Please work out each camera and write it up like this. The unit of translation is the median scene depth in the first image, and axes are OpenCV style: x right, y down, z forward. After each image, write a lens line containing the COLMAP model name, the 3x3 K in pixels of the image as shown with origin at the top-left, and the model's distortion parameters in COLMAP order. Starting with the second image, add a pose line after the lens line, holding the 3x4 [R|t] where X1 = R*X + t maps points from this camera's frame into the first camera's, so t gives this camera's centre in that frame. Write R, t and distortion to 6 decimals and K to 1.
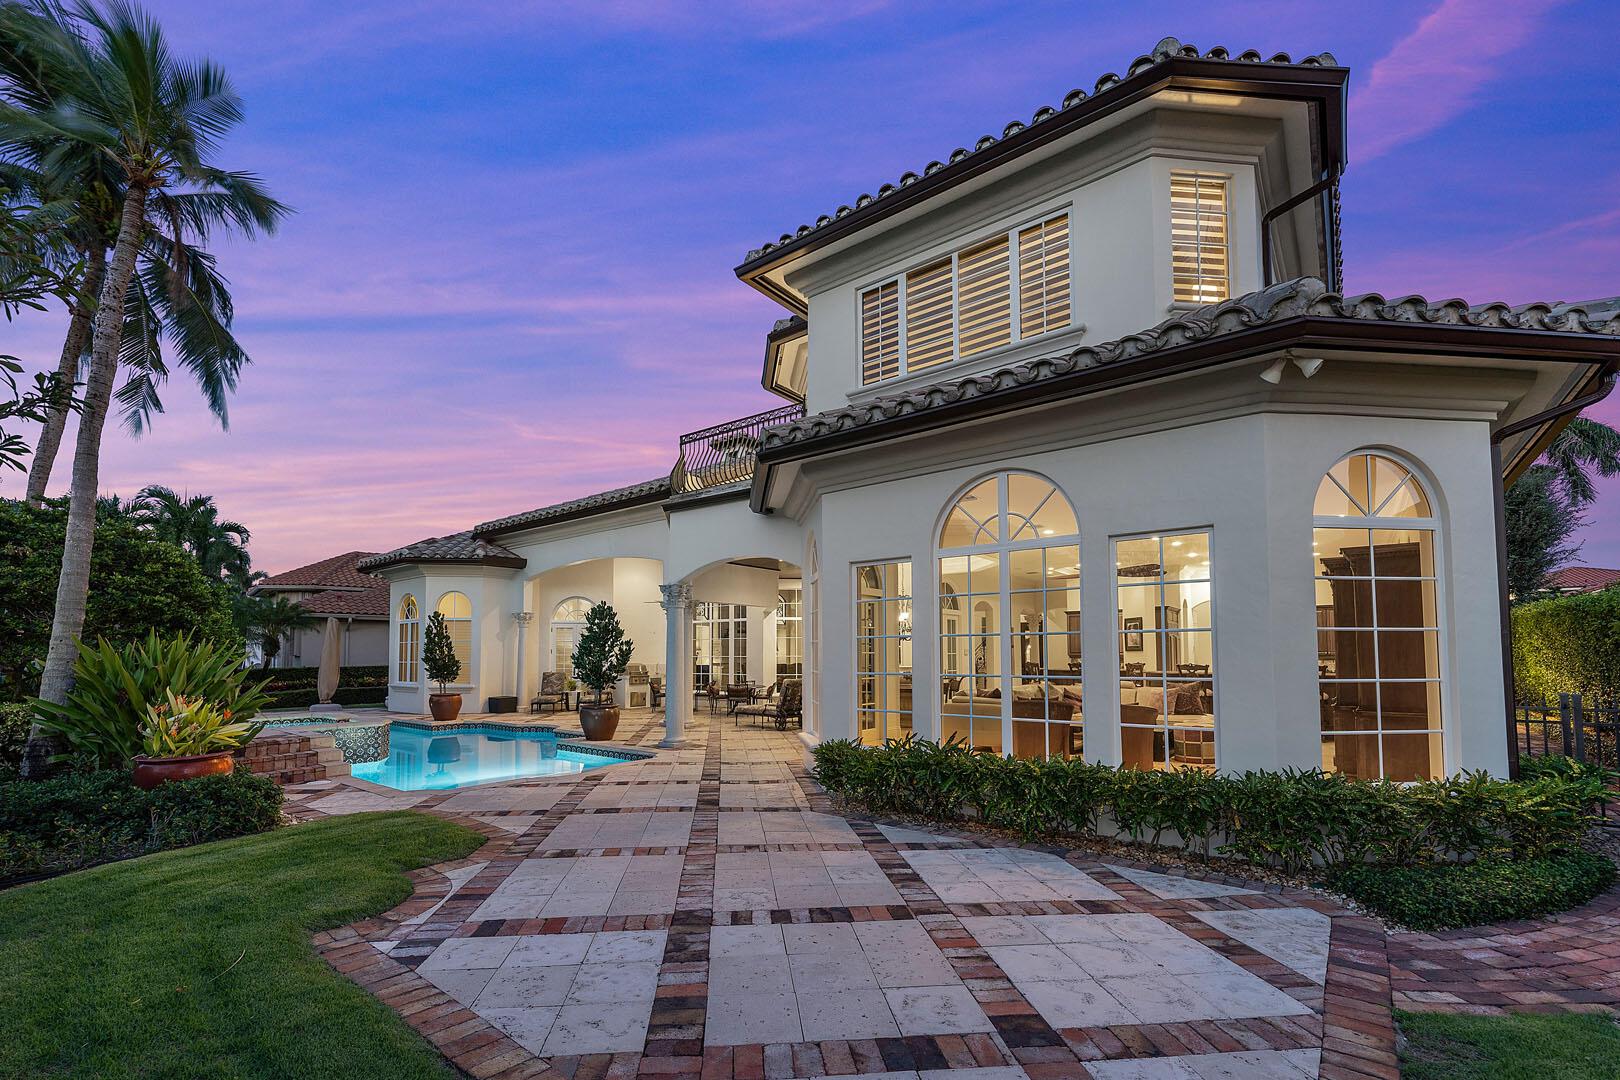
lens RADIAL K [[677.8, 0, 766.9], [0, 677.8, 539.0], [0, 0, 1]] dist [0.000620, 0.000230]
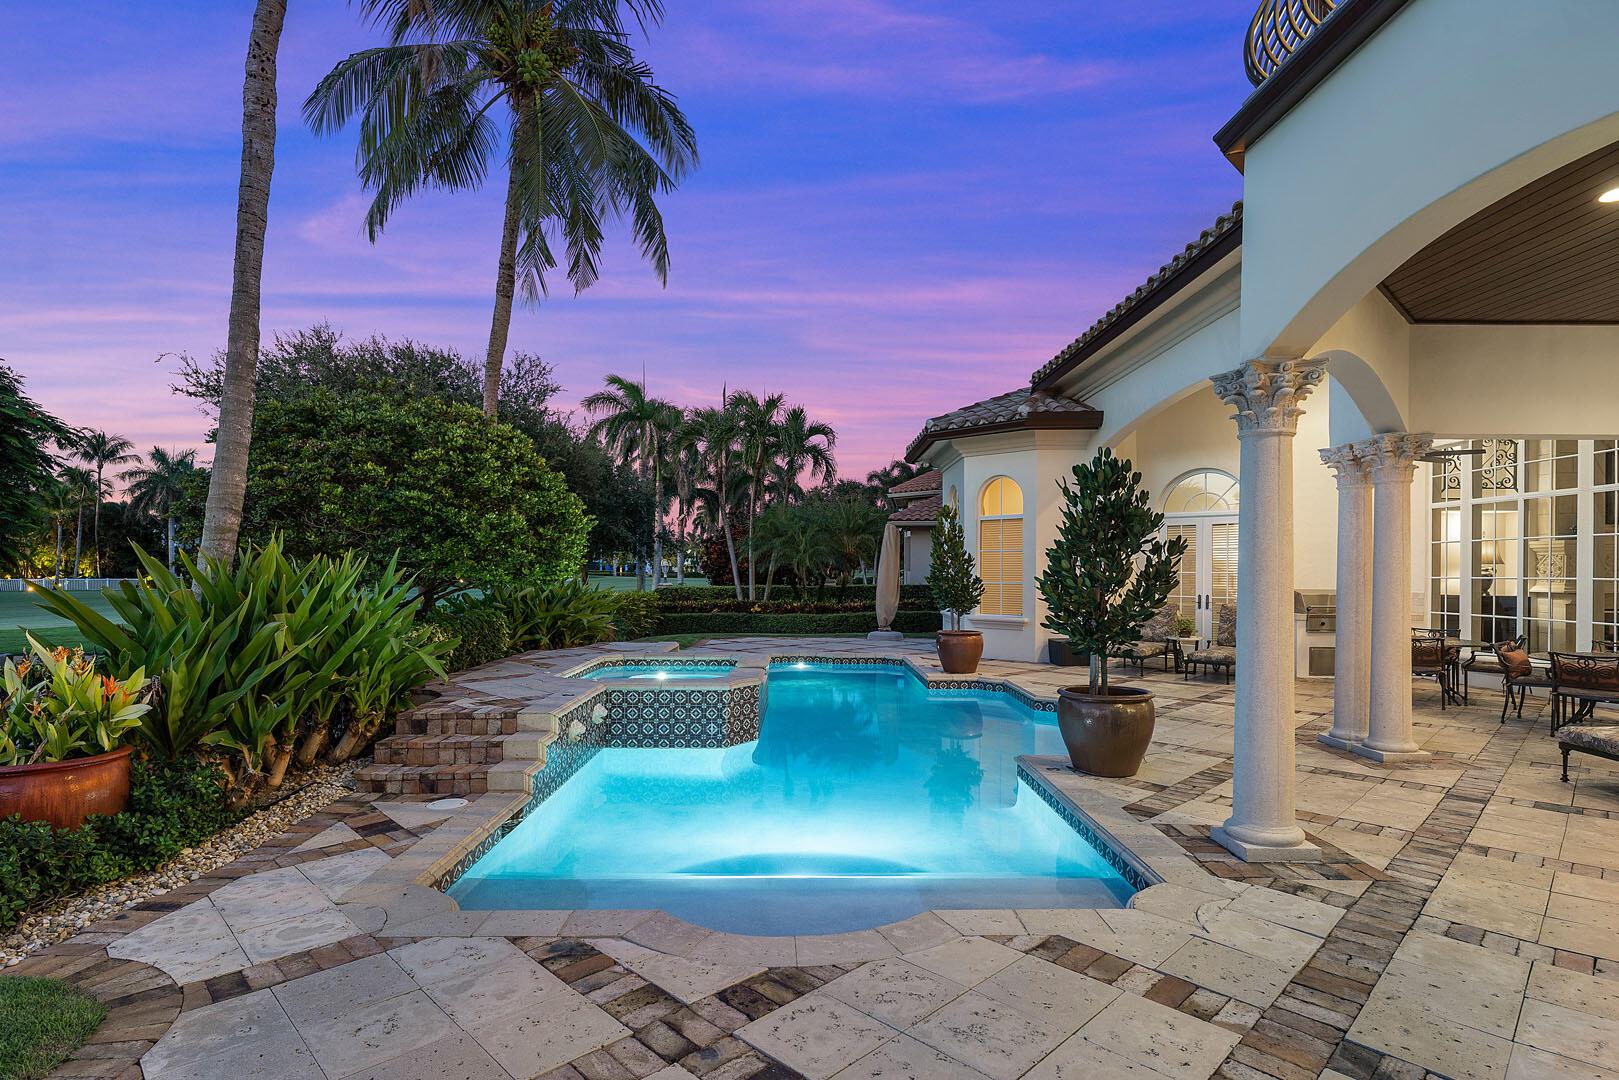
lens RADIAL K [[804.1, 0, 808.4], [0, 804.1, 578.2], [0, 0, 1]] dist [0.001654, 0.000227]
pose [[0.649200, 0.010273, -0.760548, 0.013997], [0.126428, 0.984542, 0.121217, 0.085471], [0.750037, -0.174849, 0.637866, 0.519114]]
